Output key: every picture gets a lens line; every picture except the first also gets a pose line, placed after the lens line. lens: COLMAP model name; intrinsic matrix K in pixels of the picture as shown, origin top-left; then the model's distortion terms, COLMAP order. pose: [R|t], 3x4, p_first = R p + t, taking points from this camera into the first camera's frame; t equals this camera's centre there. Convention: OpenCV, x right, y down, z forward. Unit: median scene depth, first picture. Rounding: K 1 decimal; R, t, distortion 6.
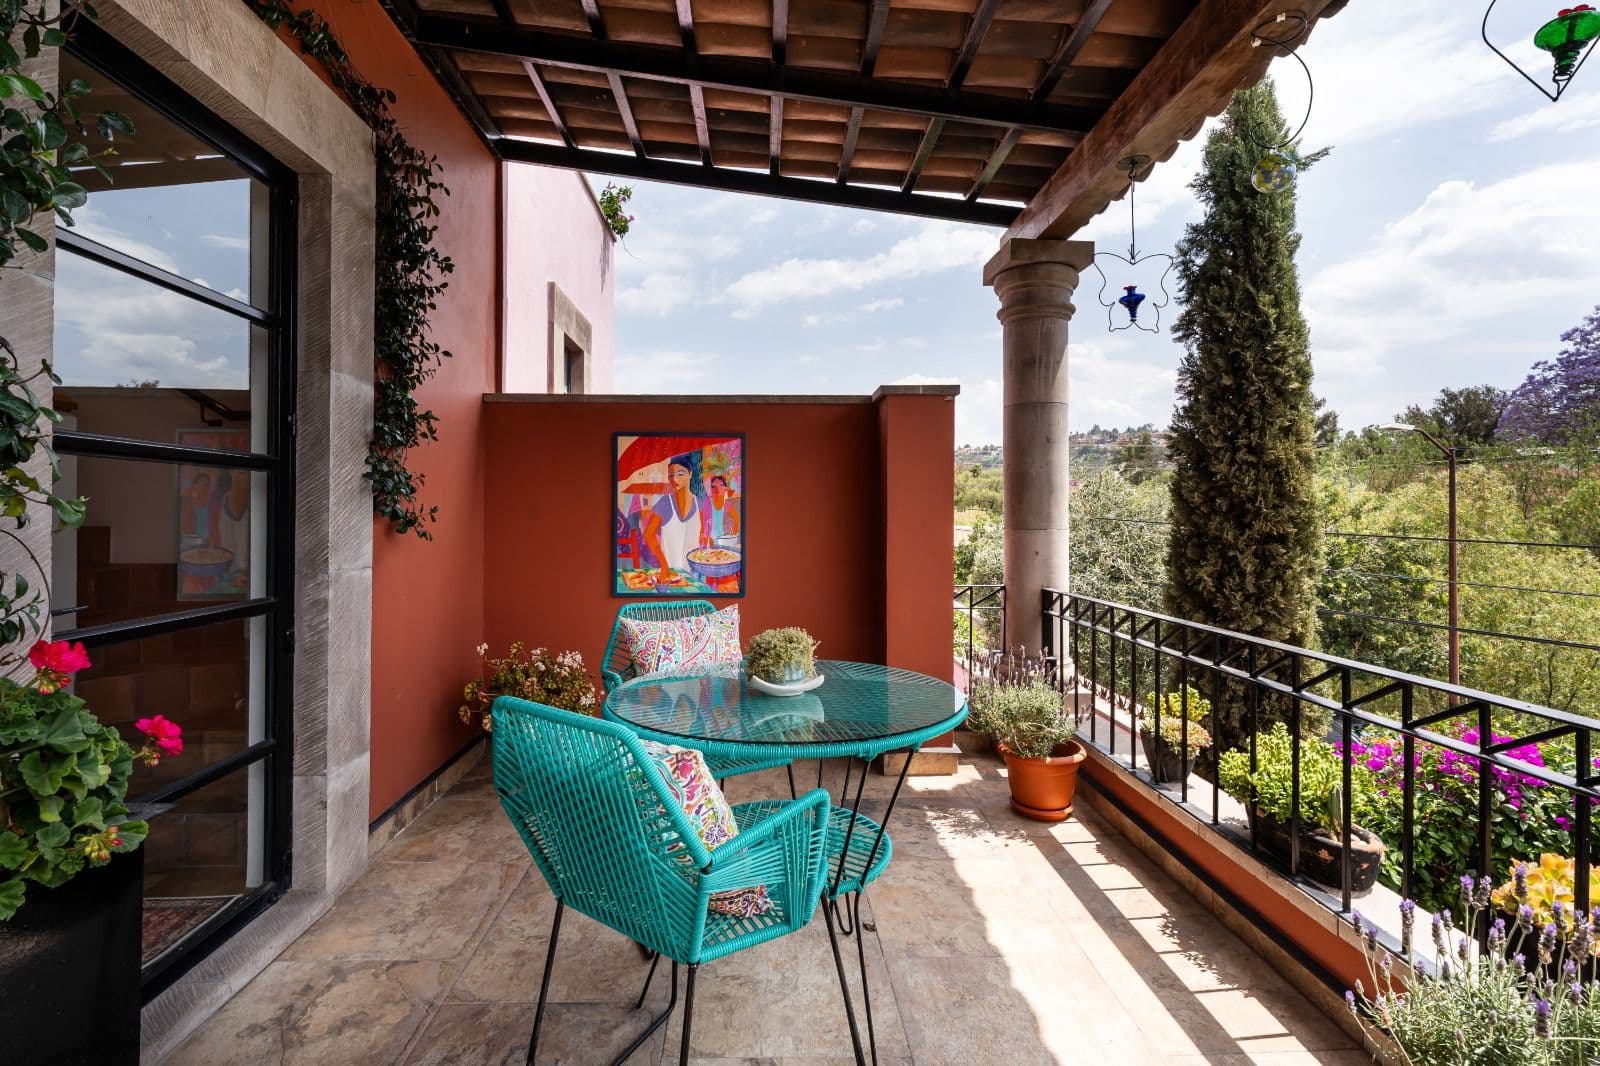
lens RADIAL K [[744.3, 0, 802.6], [0, 744.3, 511.3], [0, 0, 1]] dist [0.004578, 0.001169]
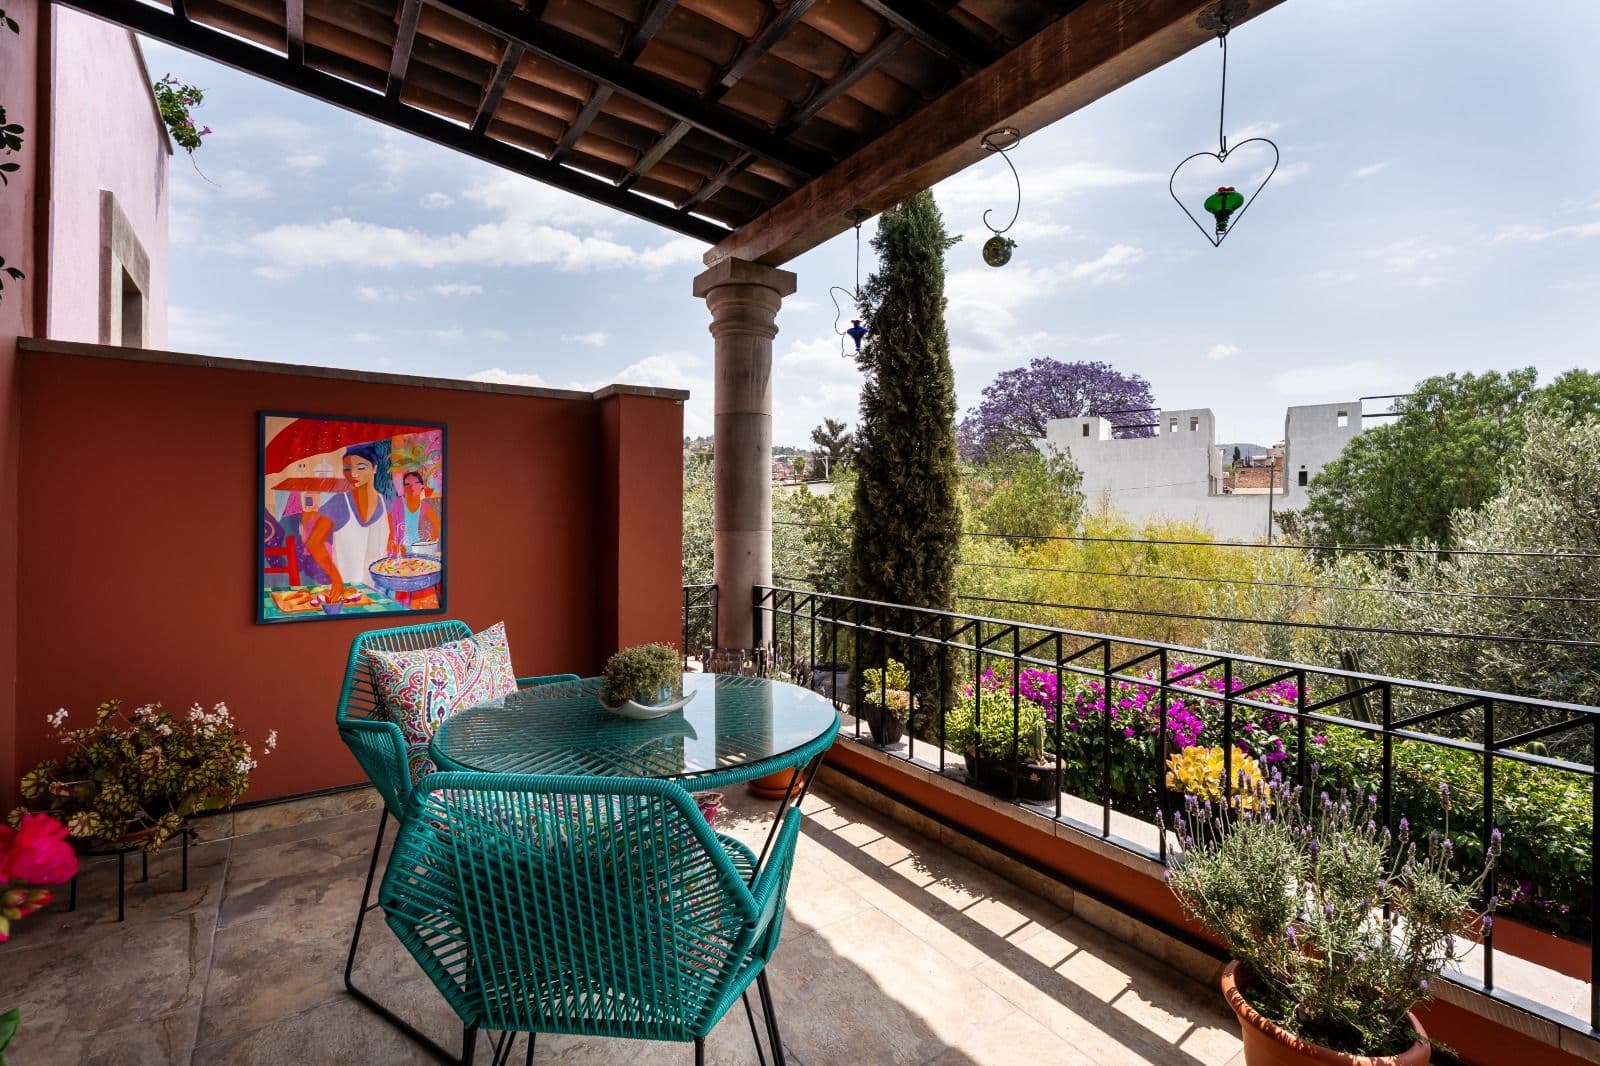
lens RADIAL K [[719.8, 0, 802.8], [0, 719.8, 511.2], [0, 0, 1]] dist [0.001909, 0.001277]
pose [[0.849543, 0.003540, 0.527507, -0.176667], [-0.004031, 0.999992, -0.000218, -0.004421], [-0.527504, -0.001941, 0.849551, 0.076152]]
